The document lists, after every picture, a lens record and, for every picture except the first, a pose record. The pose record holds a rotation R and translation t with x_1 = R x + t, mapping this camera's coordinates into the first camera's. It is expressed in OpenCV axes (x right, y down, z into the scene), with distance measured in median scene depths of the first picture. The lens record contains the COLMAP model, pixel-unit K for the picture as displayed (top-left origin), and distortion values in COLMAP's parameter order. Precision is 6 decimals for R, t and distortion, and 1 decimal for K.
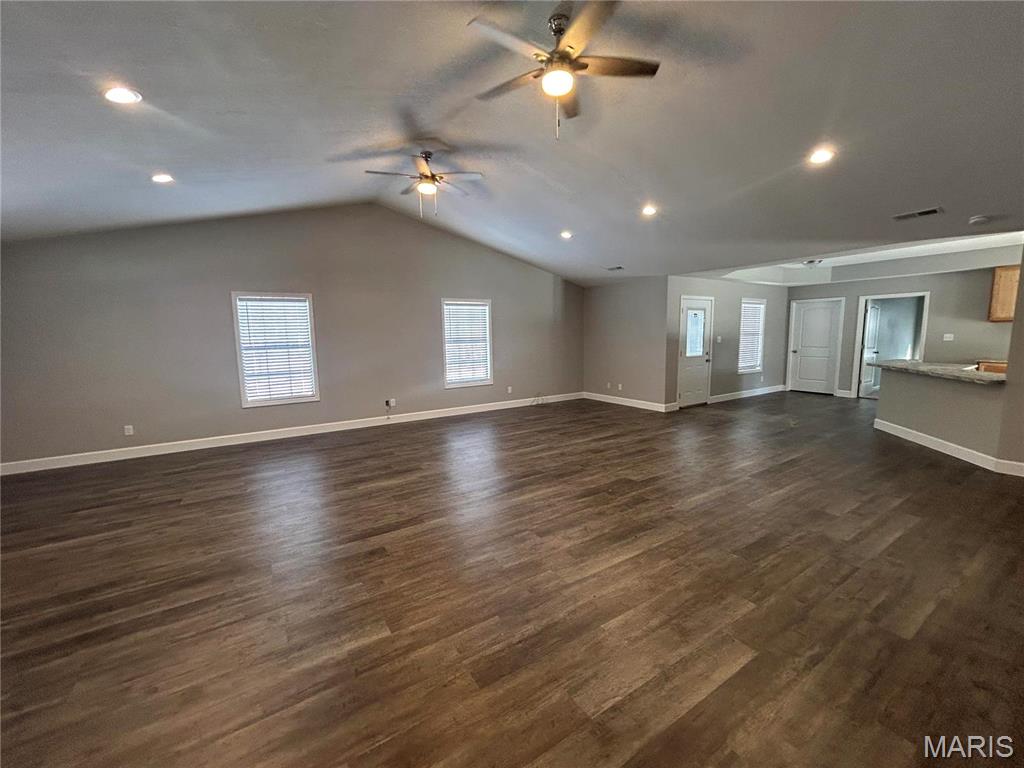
lens RADIAL K [[409.2, 0, 512.0], [0, 409.2, 384.0], [0, 0, 1]] dist [0.000530, 0.000085]
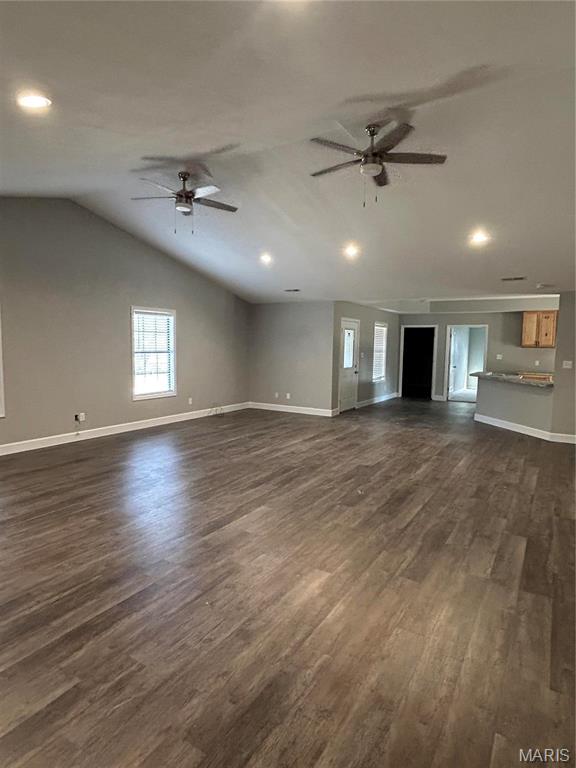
lens RADIAL K [[430.1, 0, 288.0], [0, 430.1, 384.0], [0, 0, 1]] dist [0.001414, 0.000095]
pose [[0.906387, -0.008521, 0.422363, -0.405679], [0.021842, 0.999405, -0.026711, 0.010455], [-0.421884, 0.033436, 0.906033, -0.094011]]
